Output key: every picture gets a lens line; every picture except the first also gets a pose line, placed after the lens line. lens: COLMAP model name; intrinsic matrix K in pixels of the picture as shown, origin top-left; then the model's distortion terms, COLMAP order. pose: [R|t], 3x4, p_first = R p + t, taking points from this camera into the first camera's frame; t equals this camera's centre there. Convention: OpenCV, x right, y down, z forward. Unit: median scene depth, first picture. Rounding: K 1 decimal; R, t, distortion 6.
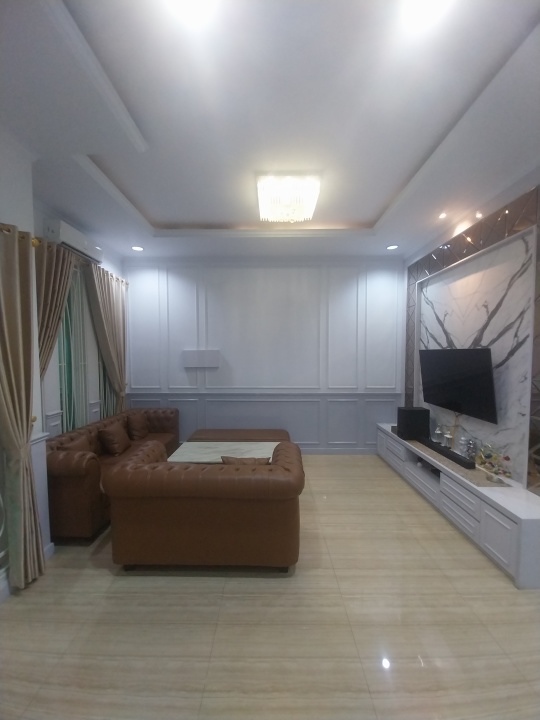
lens RADIAL K [[288.2, 0, 266.2], [0, 288.2, 366.6], [0, 0, 1]] dist [0.016249, -0.003148]
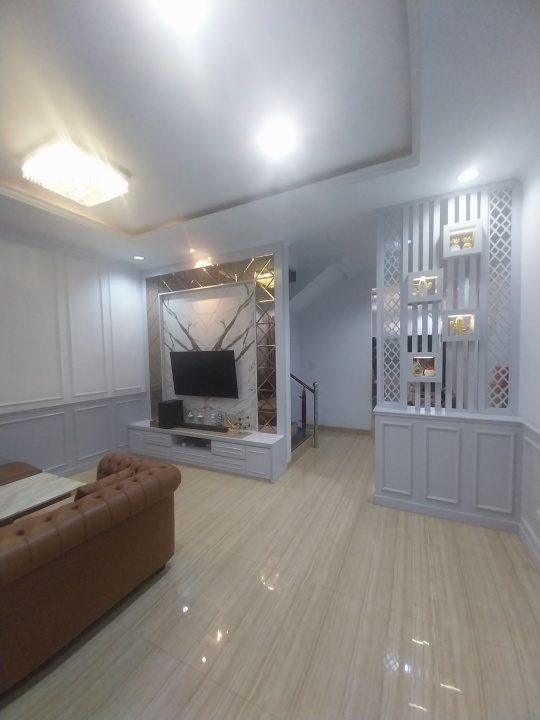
lens RADIAL K [[288.2, 0, 267.3], [0, 288.2, 366.5], [0, 0, 1]] dist [0.016249, -0.003148]
pose [[0.445714, -0.045571, 0.894015, -0.464017], [0.059424, 0.998007, 0.021246, 0.001105], [-0.893201, 0.043656, 0.447533, 0.135118]]
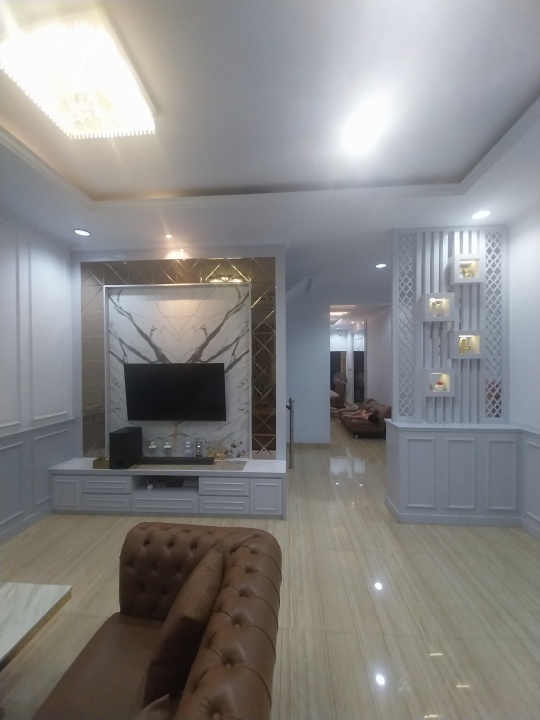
lens RADIAL K [[288.2, 0, 270.8], [0, 288.2, 365.6], [0, 0, 1]] dist [0.016249, -0.003148]
pose [[0.067181, -0.000275, 0.997741, -0.432909], [0.052589, 0.998611, -0.003266, -0.032119], [-0.996354, 0.052690, 0.067102, 0.616530]]
